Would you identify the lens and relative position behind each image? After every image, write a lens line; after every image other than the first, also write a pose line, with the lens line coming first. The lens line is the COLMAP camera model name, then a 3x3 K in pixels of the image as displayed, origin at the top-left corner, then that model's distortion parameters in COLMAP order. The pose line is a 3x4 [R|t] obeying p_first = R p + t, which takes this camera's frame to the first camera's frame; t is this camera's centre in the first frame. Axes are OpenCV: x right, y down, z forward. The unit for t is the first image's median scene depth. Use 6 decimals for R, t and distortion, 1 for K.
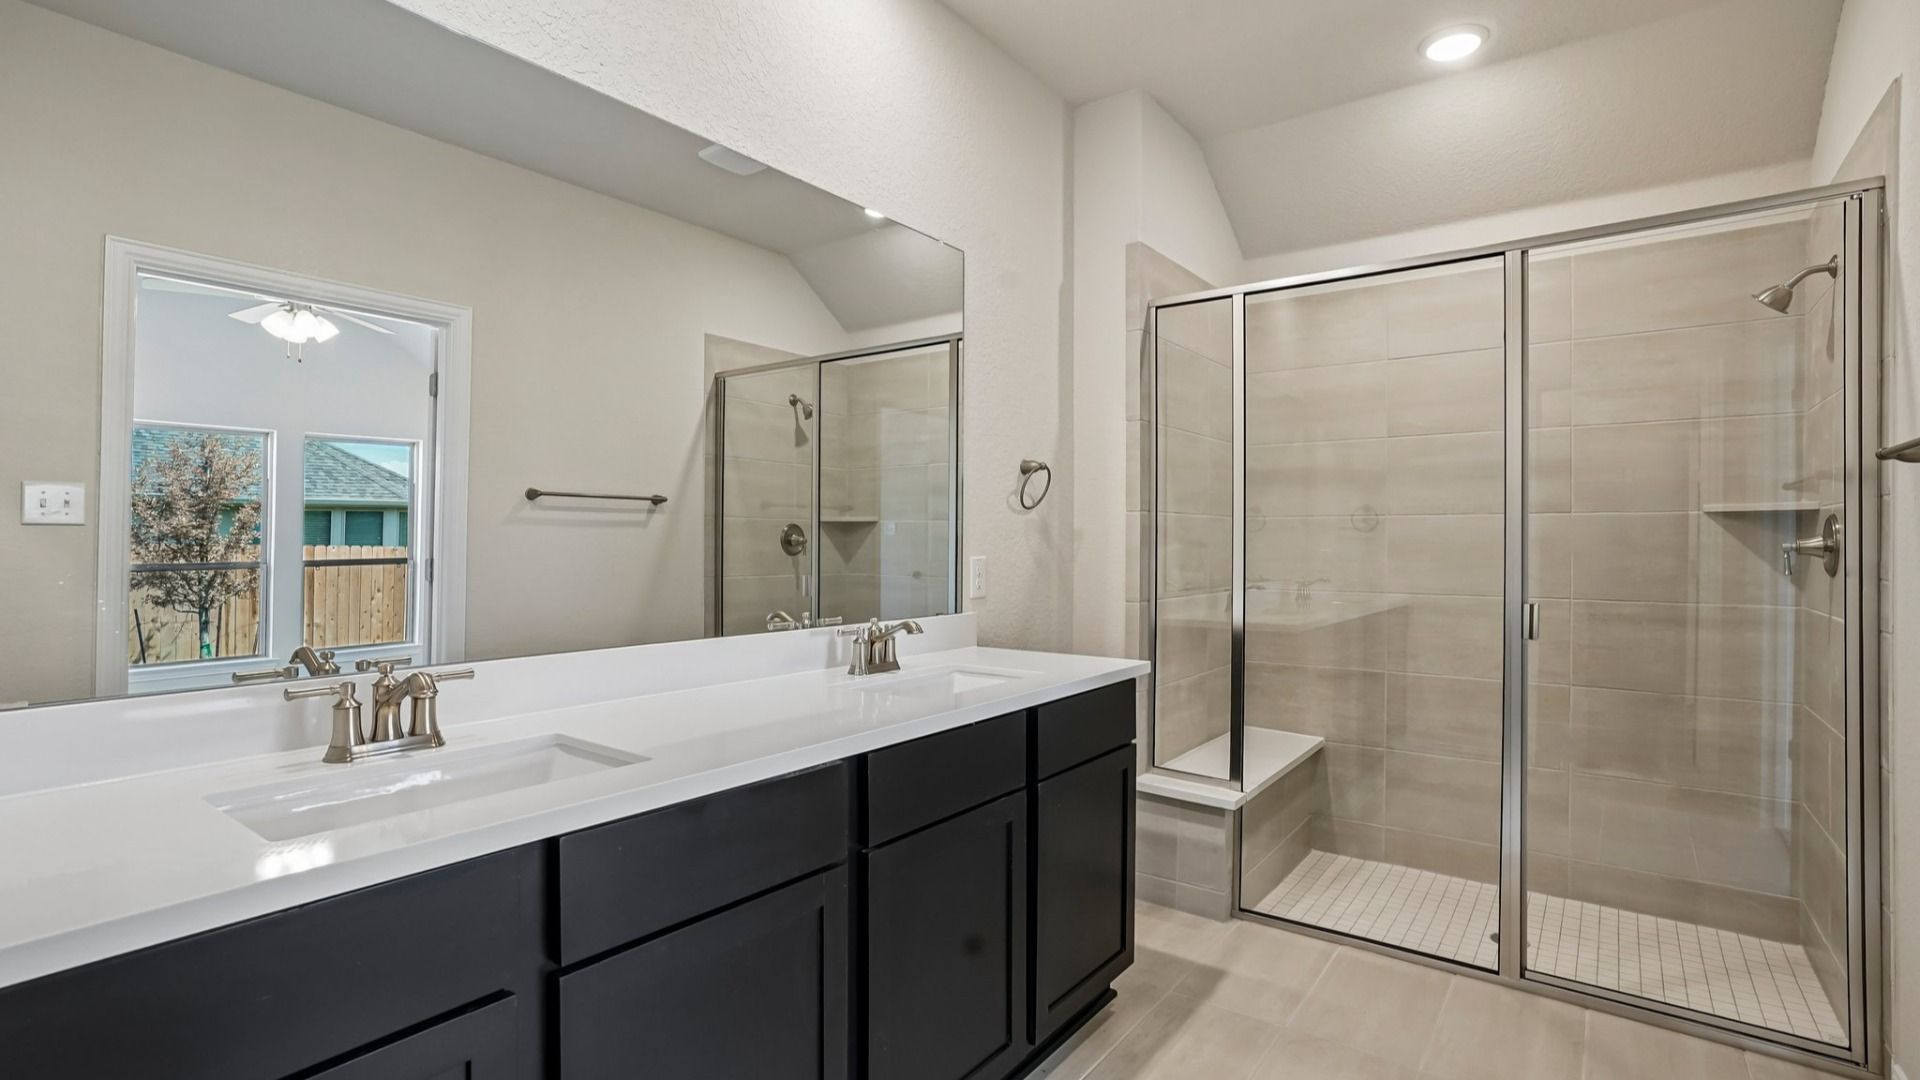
lens RADIAL K [[886.6, 0, 895.9], [0, 886.6, 539.1], [0, 0, 1]] dist [-0.004604, 0.004684]
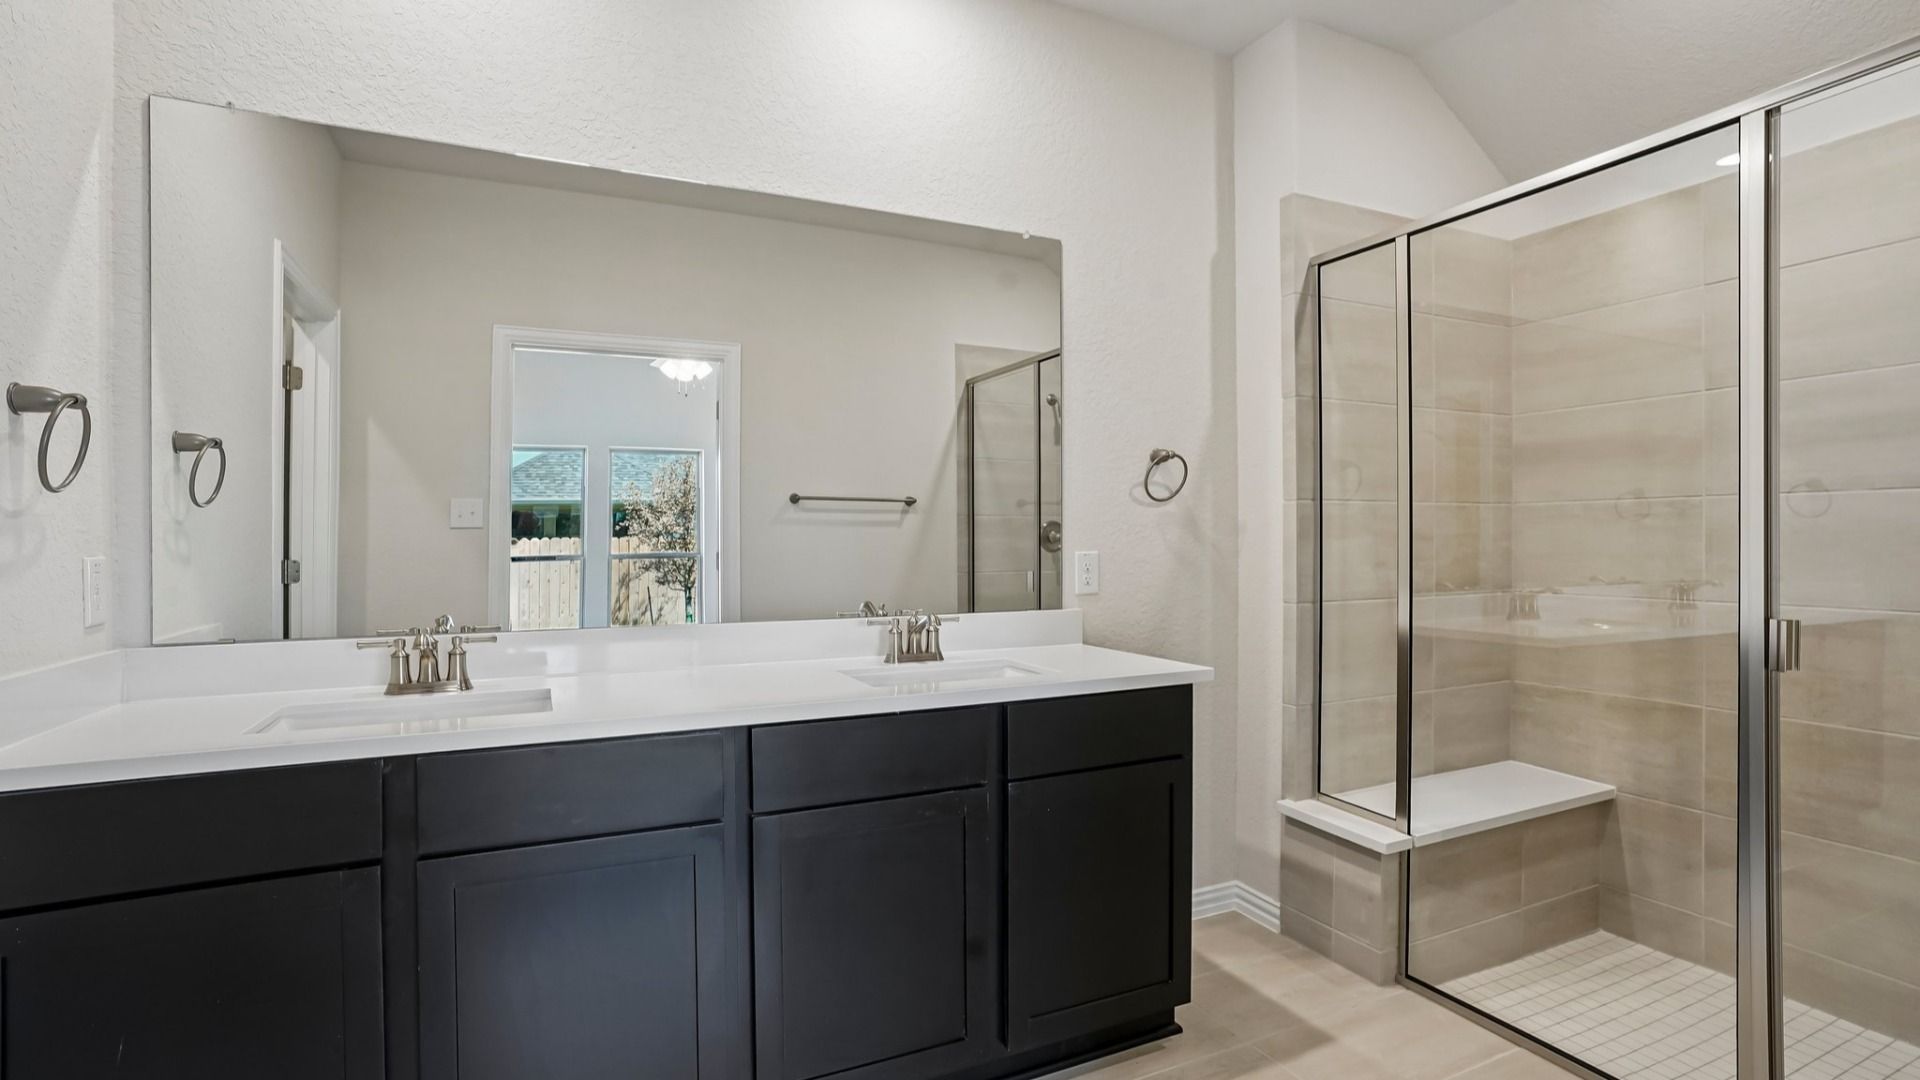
lens RADIAL K [[886.6, 0, 960.7], [0, 886.6, 537.5], [0, 0, 1]] dist [-0.004604, 0.004684]
pose [[0.893370, -0.008366, -0.449244, 0.369234], [0.008500, 0.999962, -0.001719, 0.004673], [0.449242, -0.002283, 0.893407, 0.067043]]
